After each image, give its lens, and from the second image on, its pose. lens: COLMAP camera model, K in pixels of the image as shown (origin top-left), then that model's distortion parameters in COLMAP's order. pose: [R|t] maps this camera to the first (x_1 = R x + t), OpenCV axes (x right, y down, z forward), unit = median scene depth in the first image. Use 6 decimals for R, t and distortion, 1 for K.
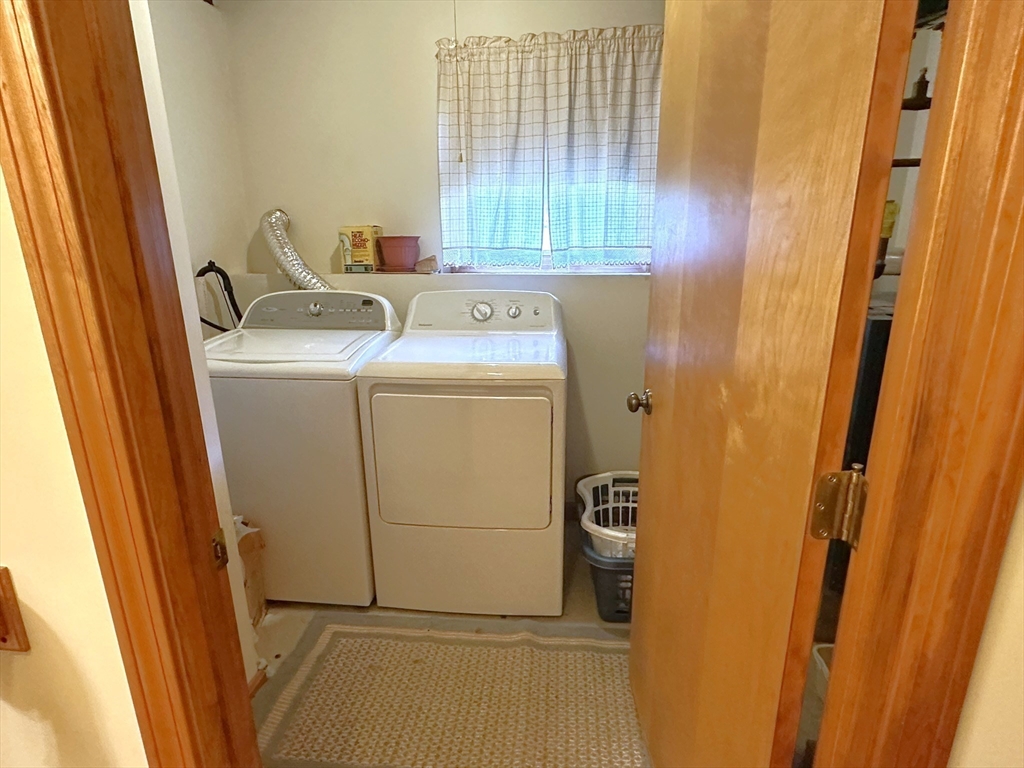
lens RADIAL K [[567.8, 0, 515.2], [0, 567.8, 385.6], [0, 0, 1]] dist [-0.011487, -0.000447]
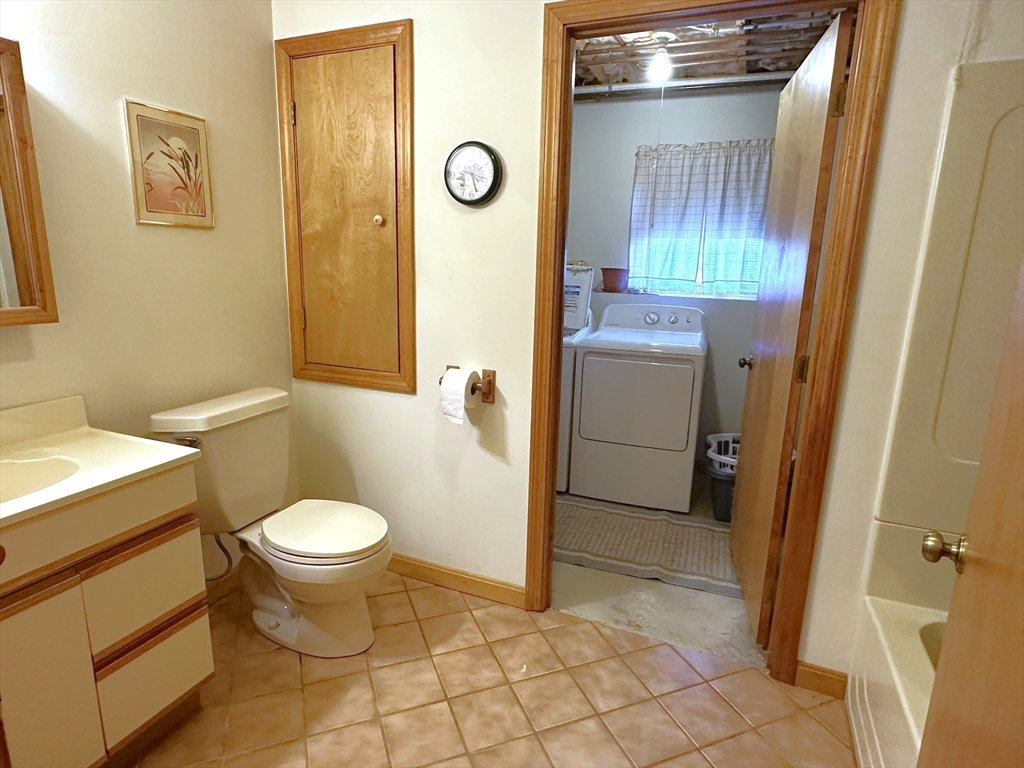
lens RADIAL K [[567.8, 0, 510.3], [0, 567.8, 381.8], [0, 0, 1]] dist [-0.011487, -0.000447]
pose [[0.964225, 0.090545, -0.249142, -0.029470], [-0.107635, 0.992622, -0.055821, 0.167134], [0.242250, 0.080640, 0.966857, -0.563264]]
